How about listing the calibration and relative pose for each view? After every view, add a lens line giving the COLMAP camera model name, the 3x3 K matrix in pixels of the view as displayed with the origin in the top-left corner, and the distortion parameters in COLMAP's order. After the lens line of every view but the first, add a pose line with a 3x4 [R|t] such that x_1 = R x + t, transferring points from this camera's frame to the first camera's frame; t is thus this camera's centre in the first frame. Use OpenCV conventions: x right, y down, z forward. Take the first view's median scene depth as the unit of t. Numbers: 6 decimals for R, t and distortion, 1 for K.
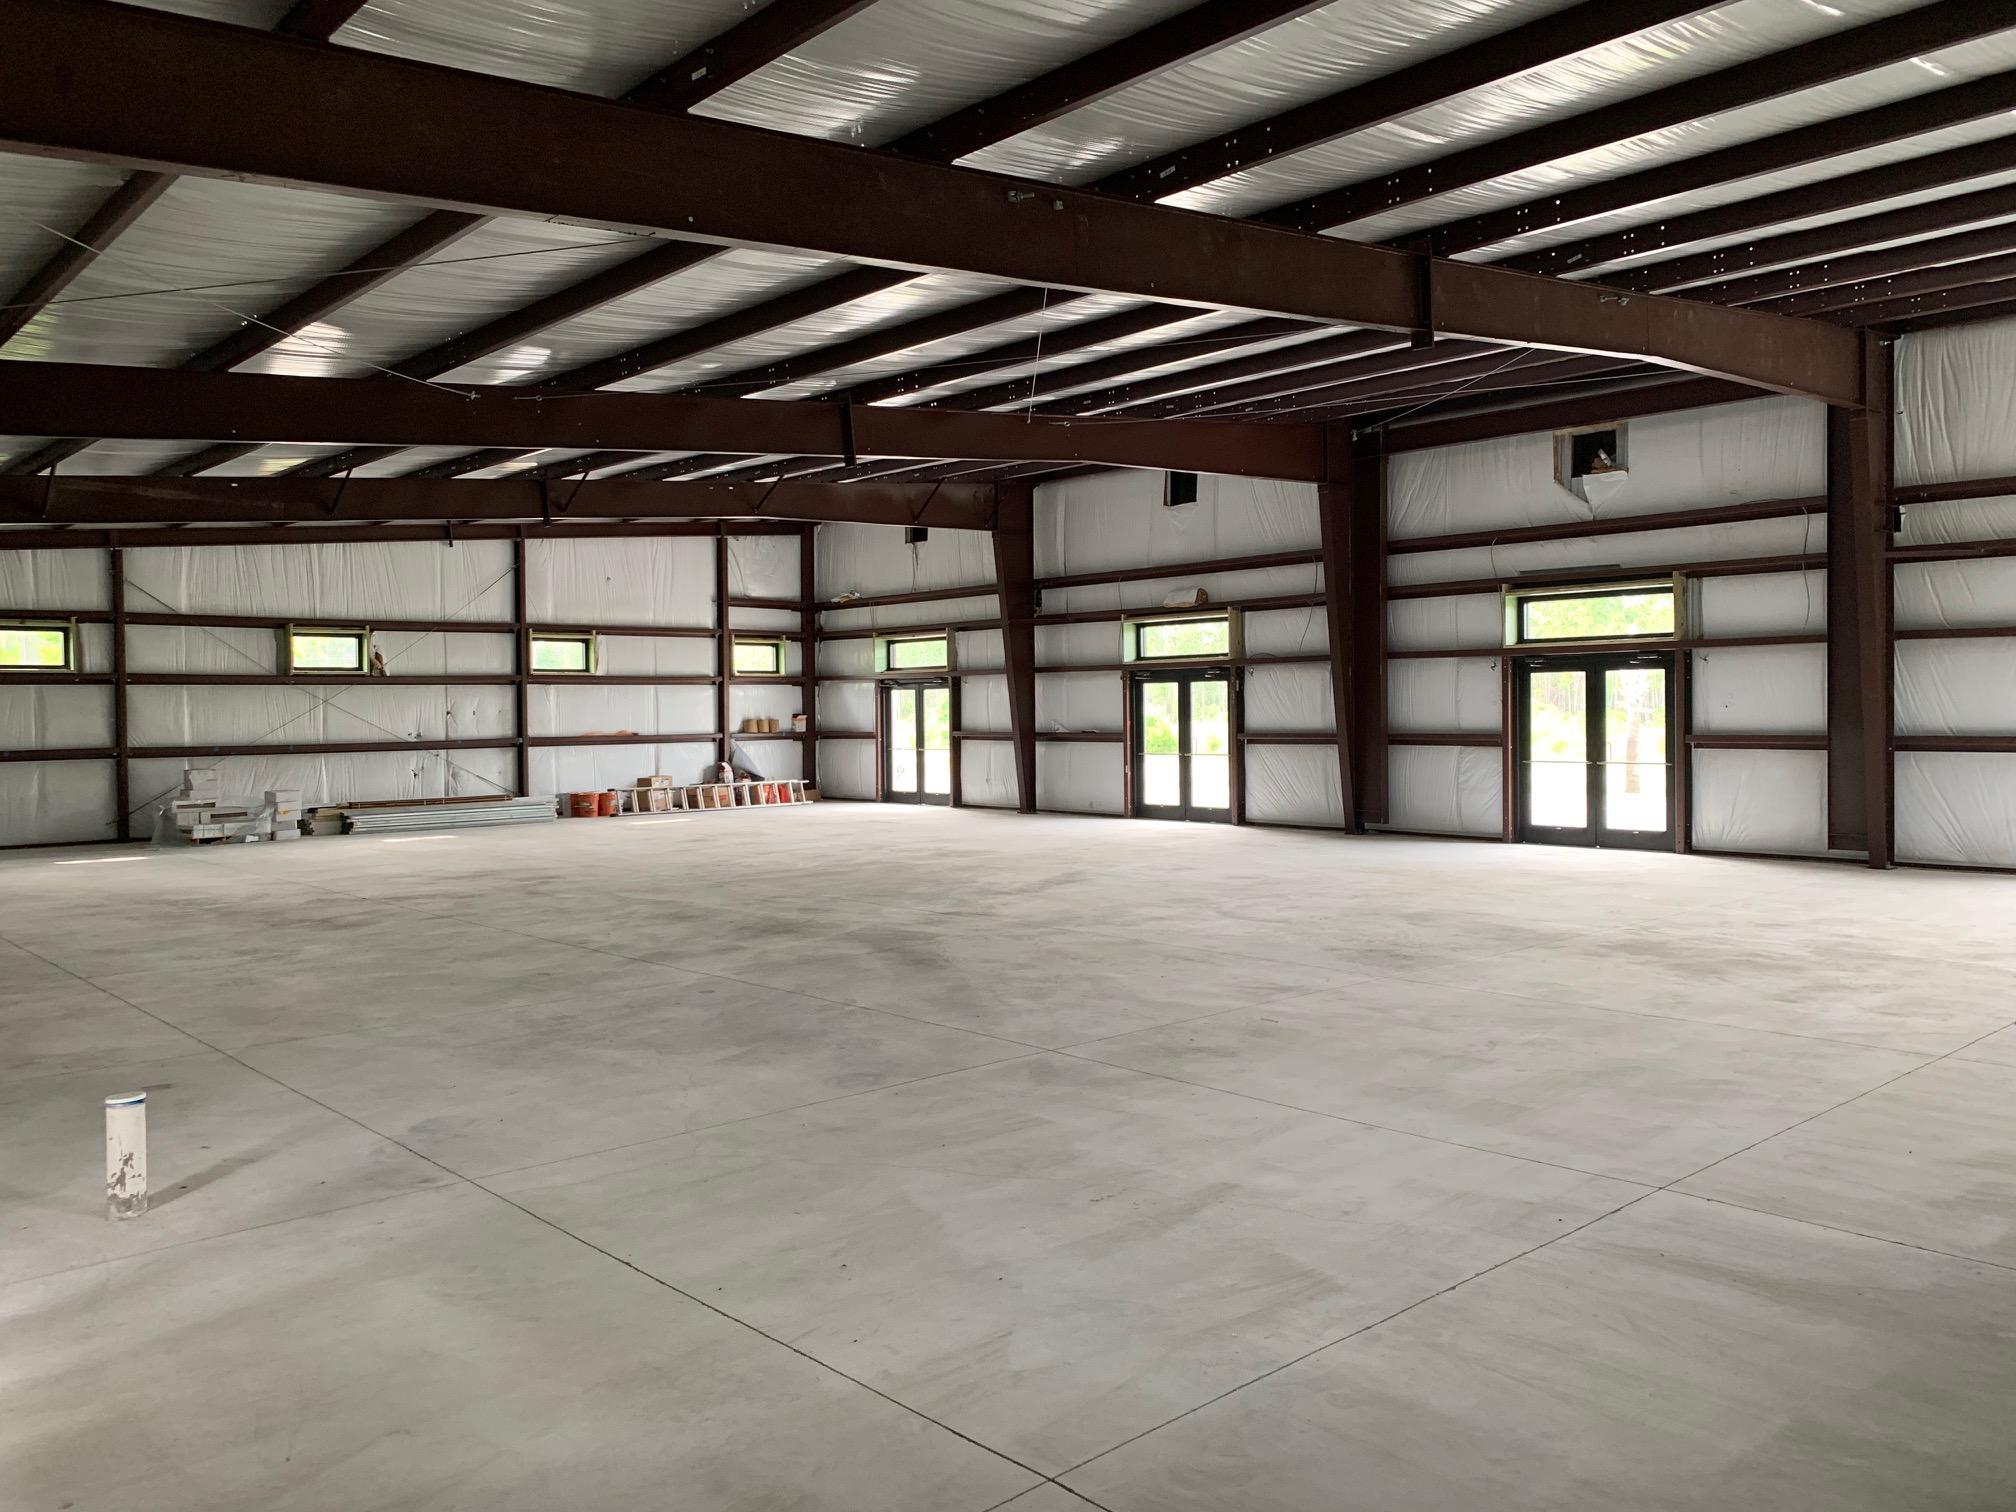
lens RADIAL K [[1520.6, 0, 1000.8], [0, 1520.6, 752.1], [0, 0, 1]] dist [-0.007971, -0.009433]
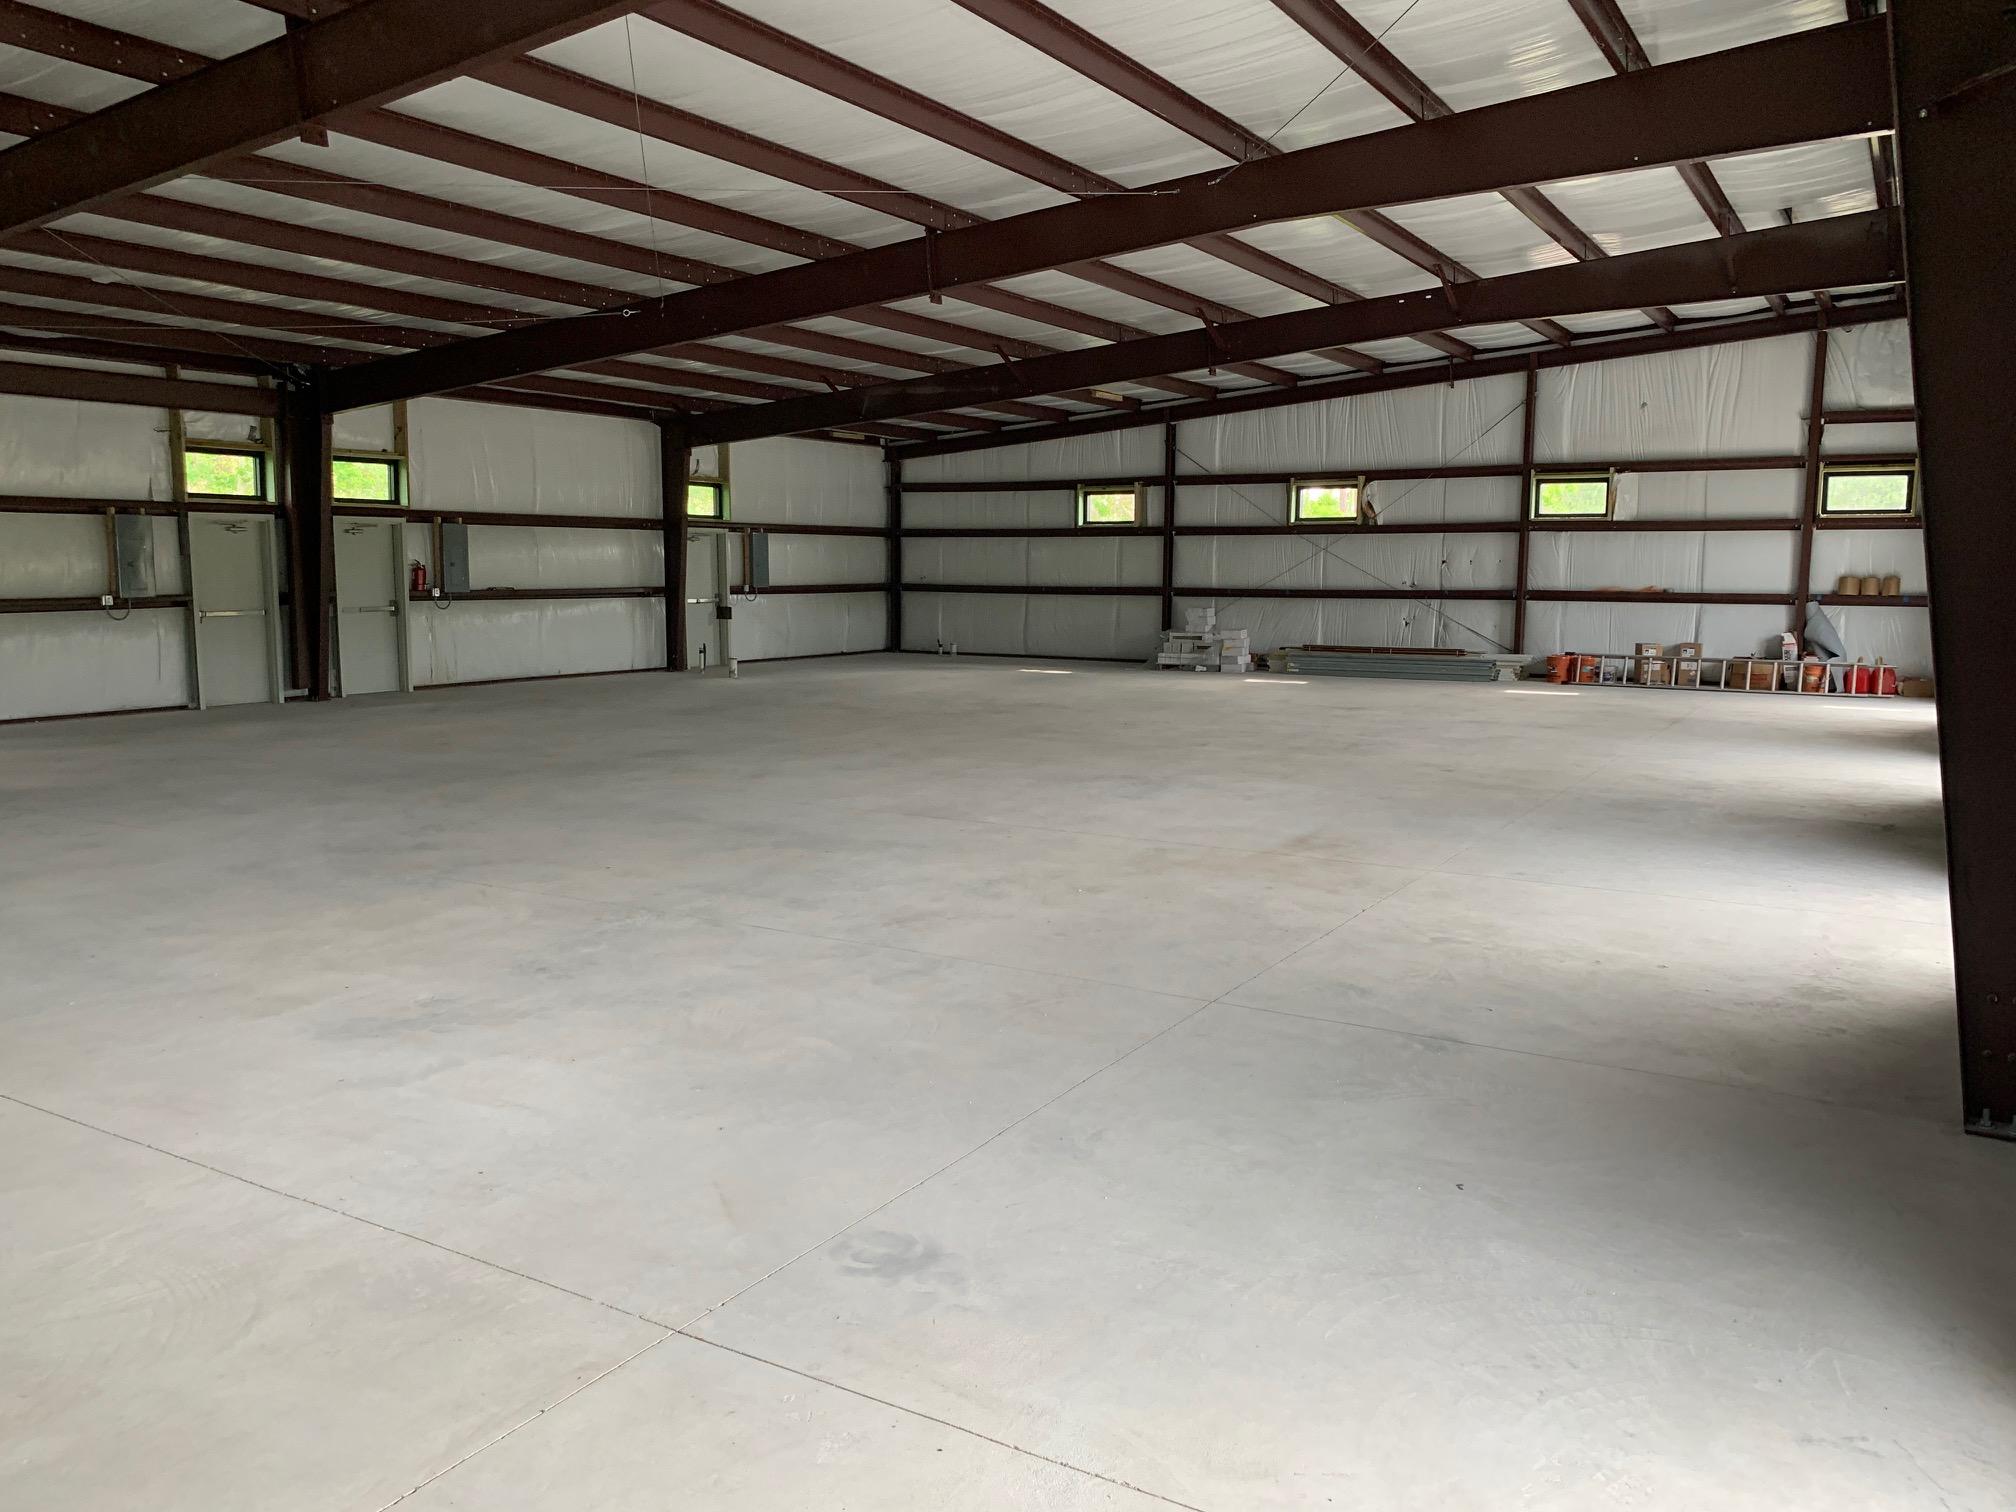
lens RADIAL K [[1520.6, 0, 1000.1], [0, 1520.6, 757.7], [0, 0, 1]] dist [-0.007971, -0.009433]
pose [[0.270710, 0.134833, -0.953172, 0.488455], [-0.033198, 0.990861, 0.130736, -0.018684], [0.962088, -0.003748, 0.272712, 0.446113]]
